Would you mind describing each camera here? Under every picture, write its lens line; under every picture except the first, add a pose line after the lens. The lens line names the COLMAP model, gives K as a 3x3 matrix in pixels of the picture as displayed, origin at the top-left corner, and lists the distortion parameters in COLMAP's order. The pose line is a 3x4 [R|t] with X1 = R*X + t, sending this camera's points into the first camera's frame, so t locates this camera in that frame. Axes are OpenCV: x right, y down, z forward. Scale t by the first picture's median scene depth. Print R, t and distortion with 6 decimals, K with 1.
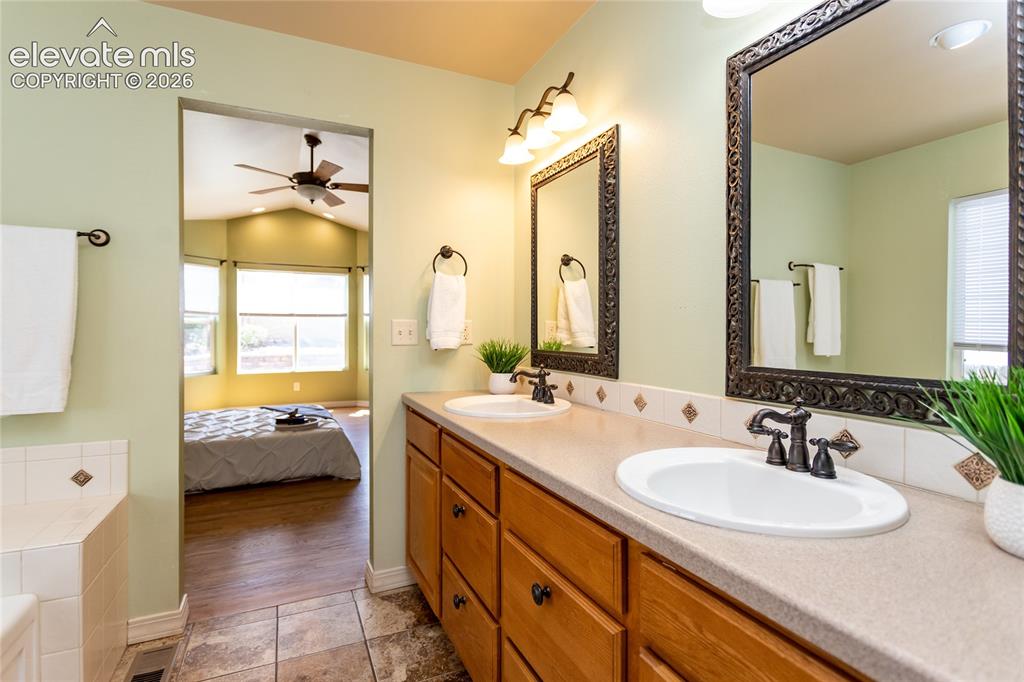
lens RADIAL K [[492.6, 0, 515.2], [0, 492.6, 333.5], [0, 0, 1]] dist [0.000988, -0.000441]
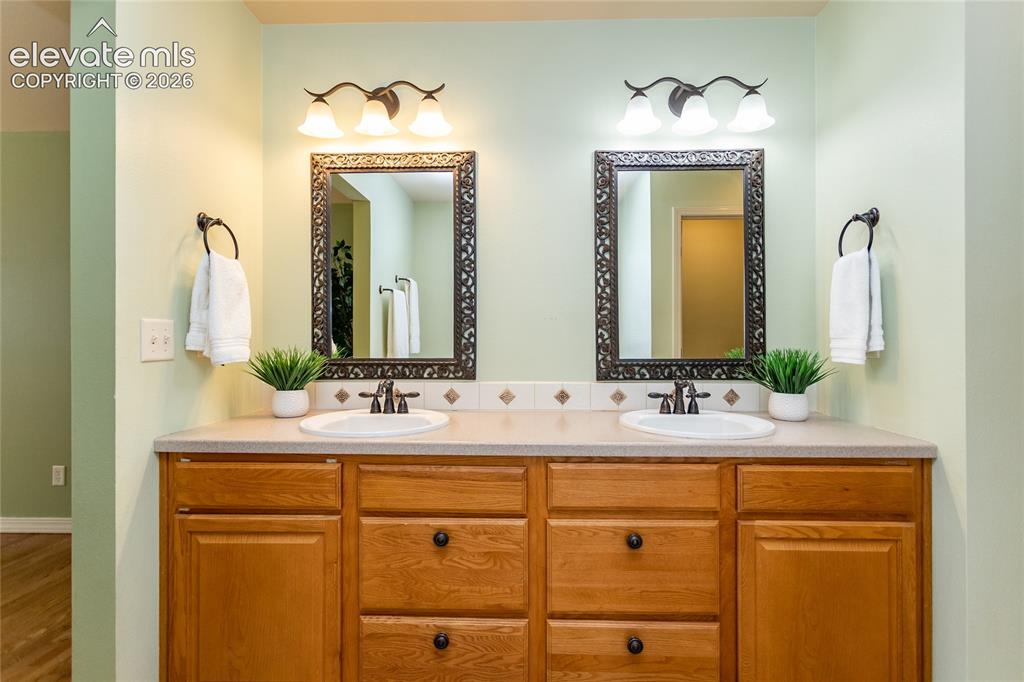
lens RADIAL K [[492.6, 0, 513.3], [0, 492.6, 337.9], [0, 0, 1]] dist [0.000988, -0.000441]
pose [[0.461595, -0.006147, 0.887069, -0.741889], [0.006314, 0.999973, 0.003643, -0.005556], [-0.887068, 0.003919, 0.461622, 0.408997]]
